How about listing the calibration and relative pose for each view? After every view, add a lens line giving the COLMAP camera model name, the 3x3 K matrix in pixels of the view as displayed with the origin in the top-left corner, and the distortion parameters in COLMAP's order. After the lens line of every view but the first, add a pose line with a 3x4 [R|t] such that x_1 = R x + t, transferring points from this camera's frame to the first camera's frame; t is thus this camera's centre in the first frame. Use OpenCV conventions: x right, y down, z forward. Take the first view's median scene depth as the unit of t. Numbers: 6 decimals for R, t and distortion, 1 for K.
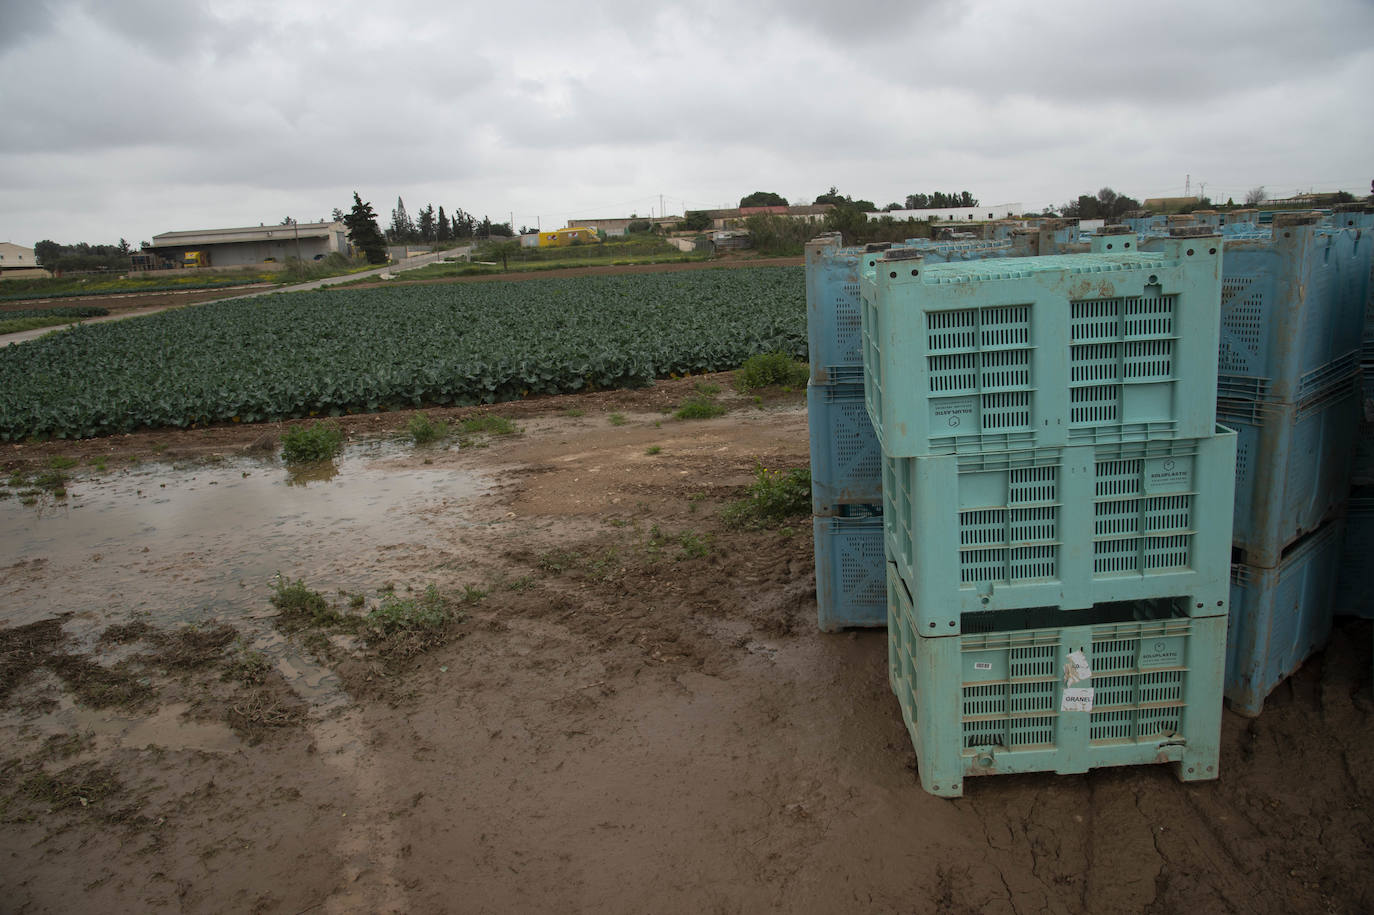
lens RADIAL K [[948.8, 0, 688.1], [0, 948.8, 470.8], [0, 0, 1]] dist [-0.106799, 0.068521]
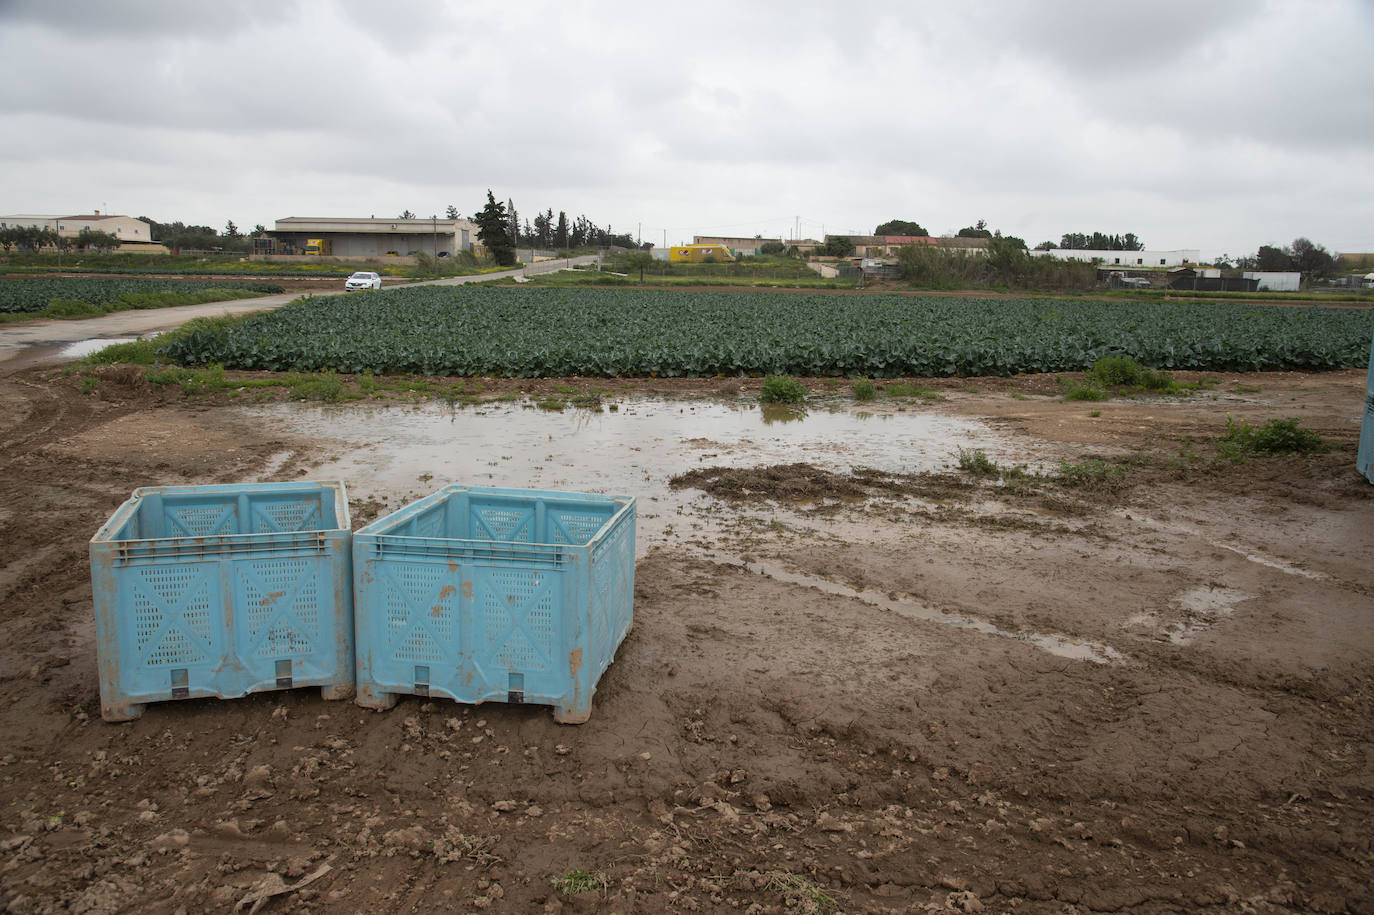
lens RADIAL K [[1043.6, 0, 689.2], [0, 1043.6, 452.4], [0, 0, 1]] dist [-0.080549, 0.077722]
pose [[0.992197, 0.084364, -0.091801, -0.030027], [-0.089745, 0.994381, -0.056151, 0.010531], [0.086548, 0.063952, 0.994193, -0.026850]]
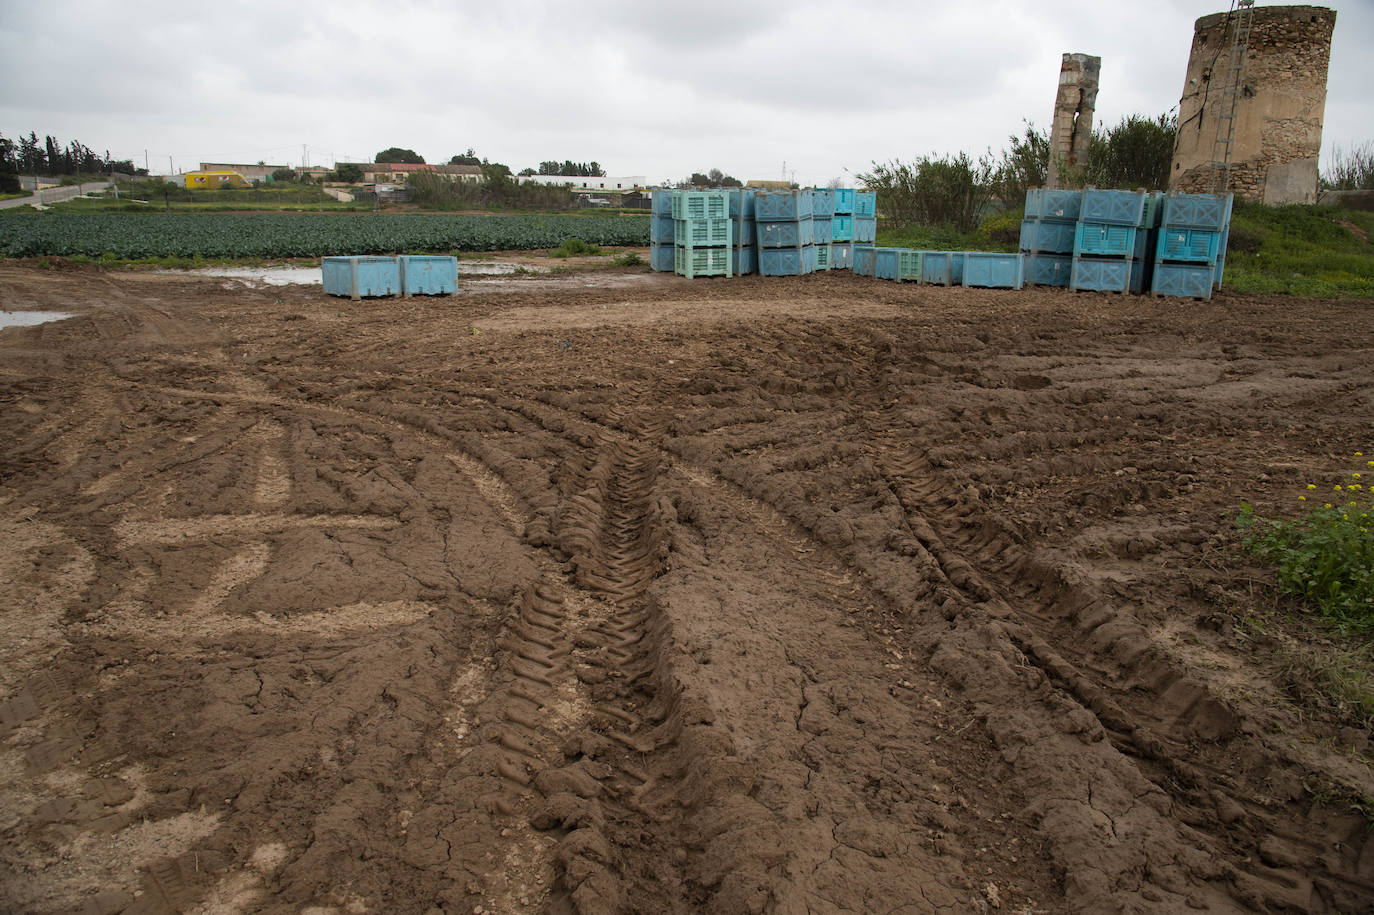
lens RADIAL K [[948.8, 0, 688.1], [0, 948.8, 470.8], [0, 0, 1]] dist [-0.106799, 0.068521]
pose [[0.924174, -0.033345, 0.380514, -0.053661], [0.019268, 0.998984, 0.040743, 0.034038], [-0.381485, -0.030322, 0.923877, -0.119320]]
